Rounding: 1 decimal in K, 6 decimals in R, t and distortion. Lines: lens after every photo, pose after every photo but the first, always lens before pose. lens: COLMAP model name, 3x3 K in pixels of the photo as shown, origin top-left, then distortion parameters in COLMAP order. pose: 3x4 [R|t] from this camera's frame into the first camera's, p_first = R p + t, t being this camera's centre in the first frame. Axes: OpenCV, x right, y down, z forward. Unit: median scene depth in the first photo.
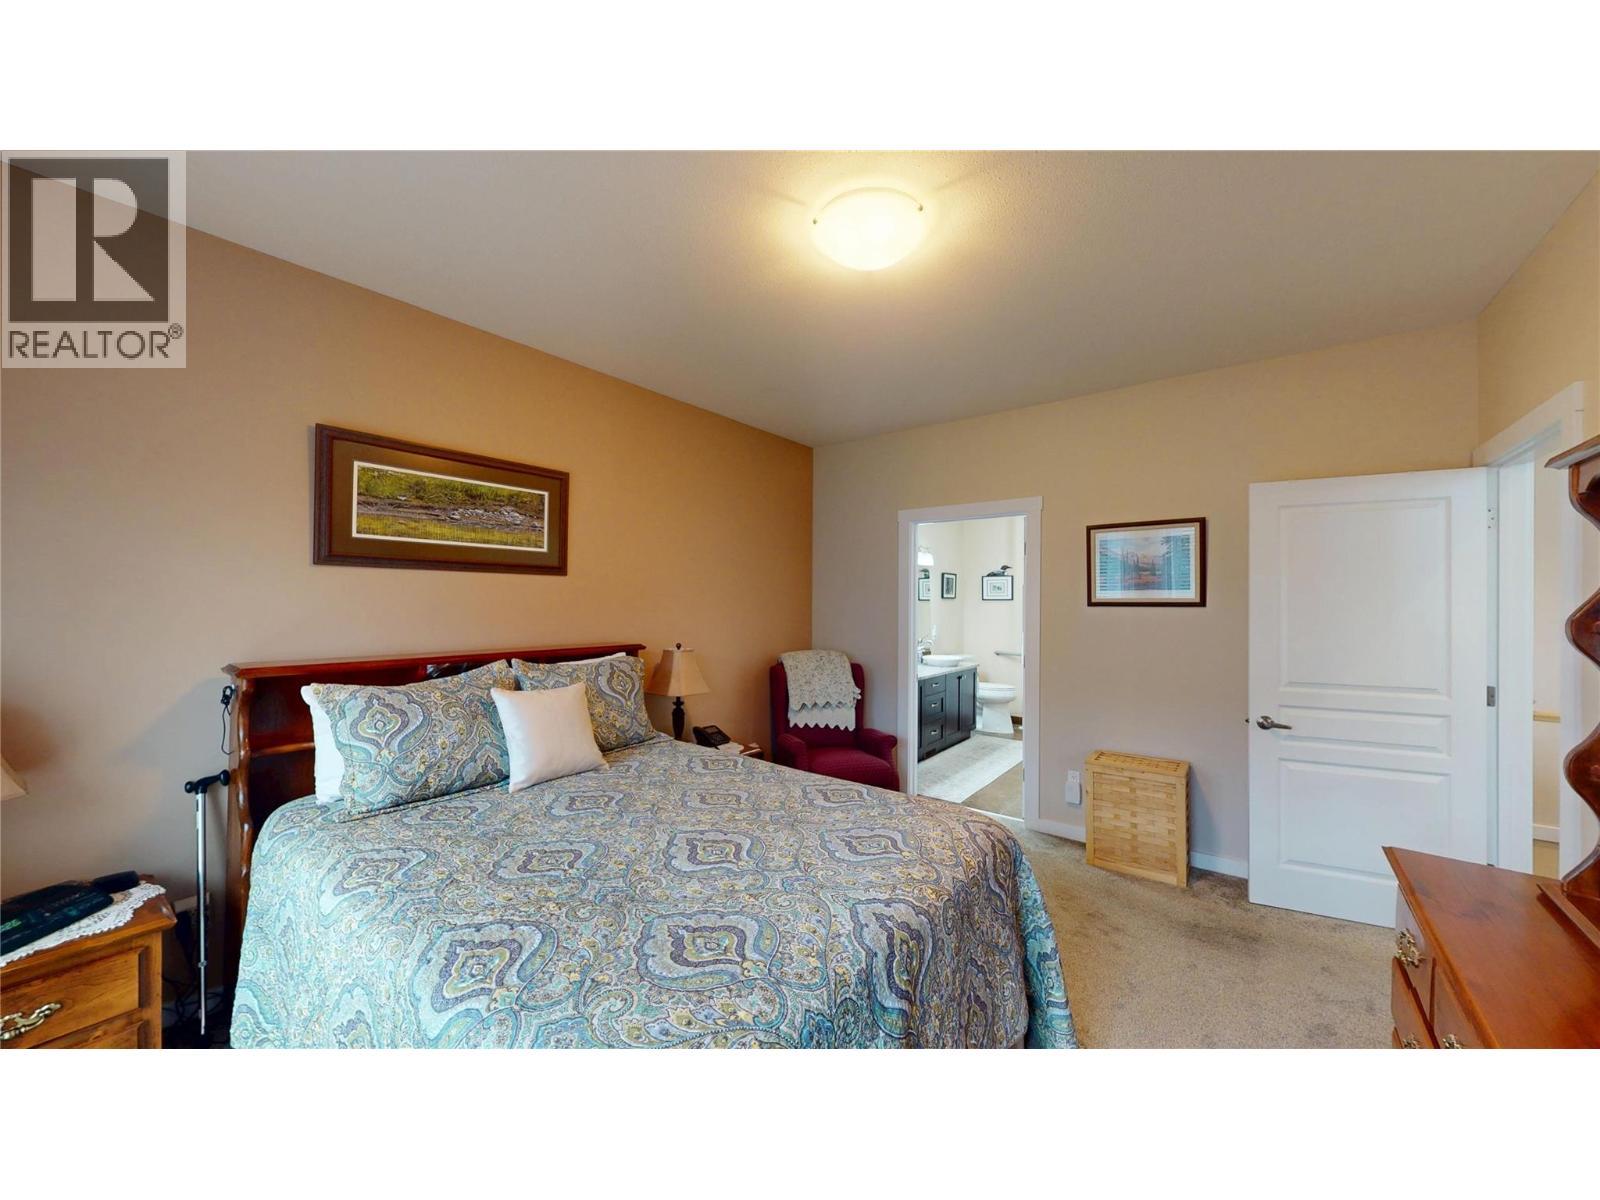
lens RADIAL K [[586.5, 0, 800.0], [0, 586.5, 600.0], [0, 0, 1]] dist [0.000919, 0.000036]
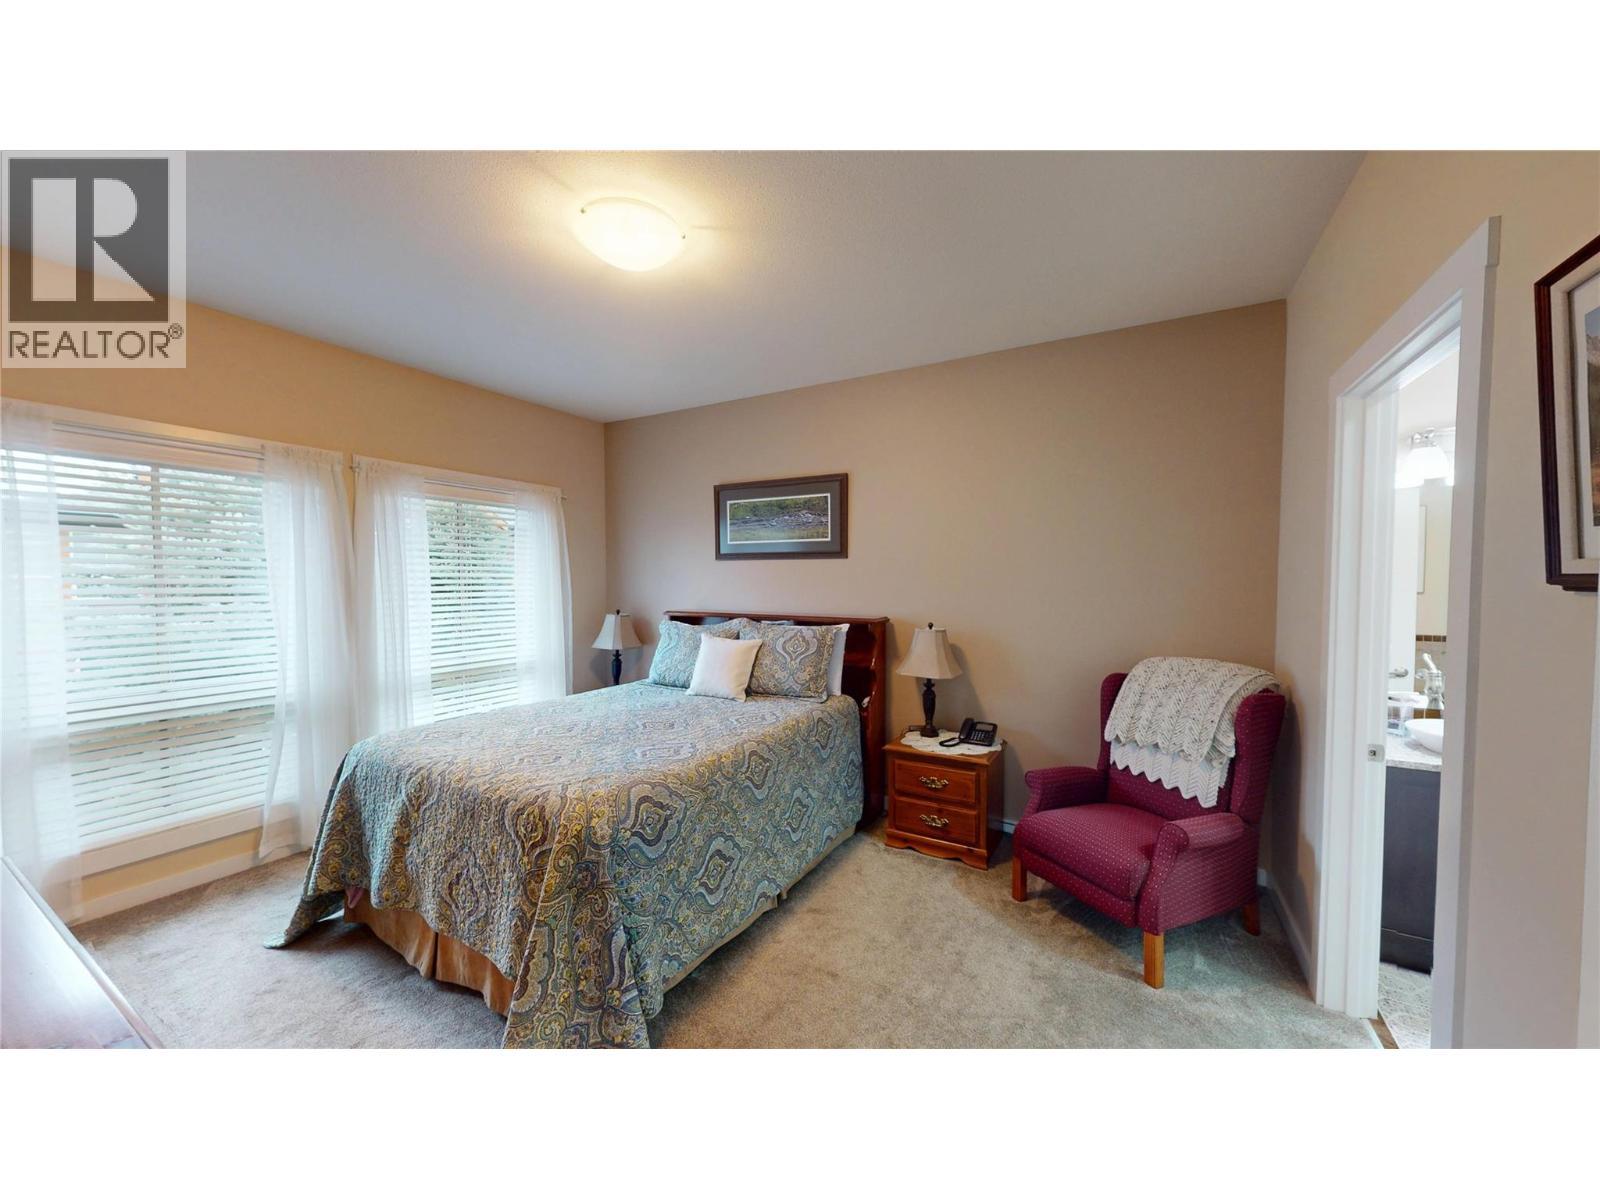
lens RADIAL K [[586.5, 0, 800.0], [0, 586.5, 600.0], [0, 0, 1]] dist [0.000919, 0.000036]
pose [[0.143961, 0.030318, -0.989119, 0.841325], [0.002703, 0.999515, 0.031031, 0.007210], [0.989580, -0.007141, 0.143810, 0.774420]]
